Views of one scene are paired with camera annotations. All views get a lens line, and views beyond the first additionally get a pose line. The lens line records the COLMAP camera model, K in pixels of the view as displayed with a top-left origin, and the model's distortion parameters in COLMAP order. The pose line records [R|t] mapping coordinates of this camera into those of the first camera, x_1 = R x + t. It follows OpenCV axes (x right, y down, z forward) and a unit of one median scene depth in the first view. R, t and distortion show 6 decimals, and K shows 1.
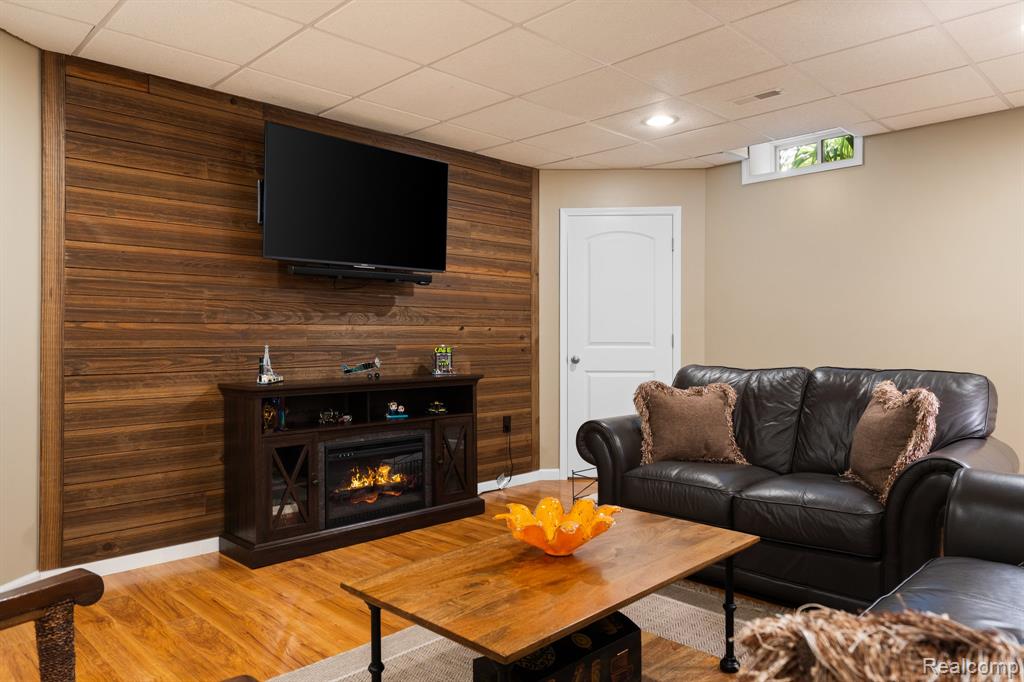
lens RADIAL K [[689.5, 0, 509.3], [0, 689.5, 339.9], [0, 0, 1]] dist [-0.004945, -0.000736]
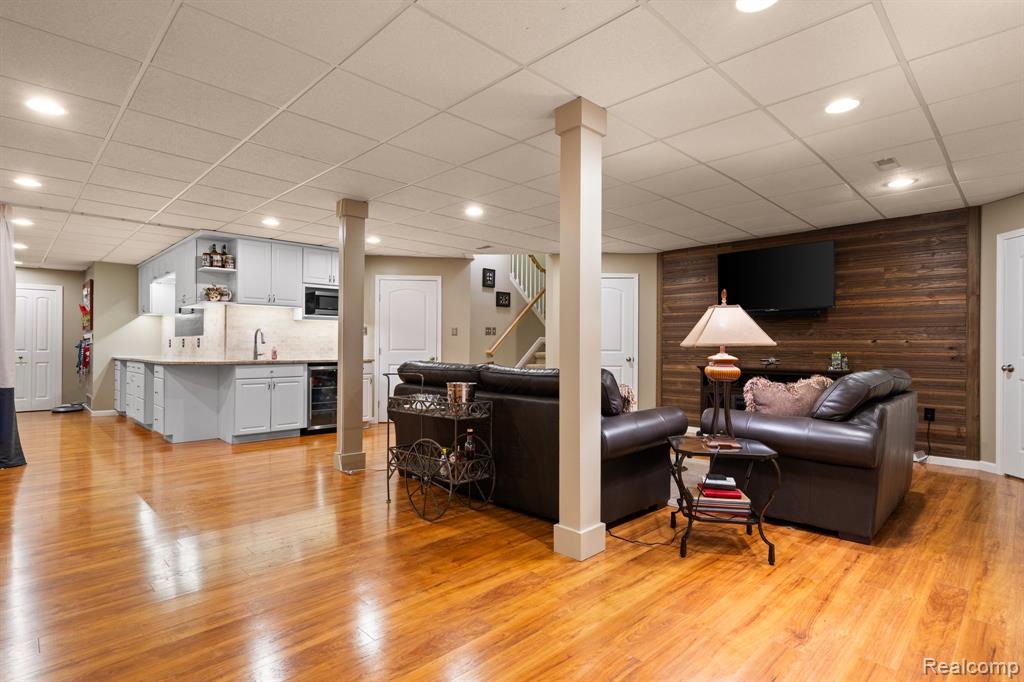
lens RADIAL K [[511.9, 0, 507.4], [0, 511.9, 339.3], [0, 0, 1]] dist [0.001280, 0.000030]
pose [[-0.012014, -0.010642, -0.999871, 1.073078], [-0.010220, 0.999892, -0.010519, -0.001676], [0.999876, 0.010092, -0.012121, 0.236864]]
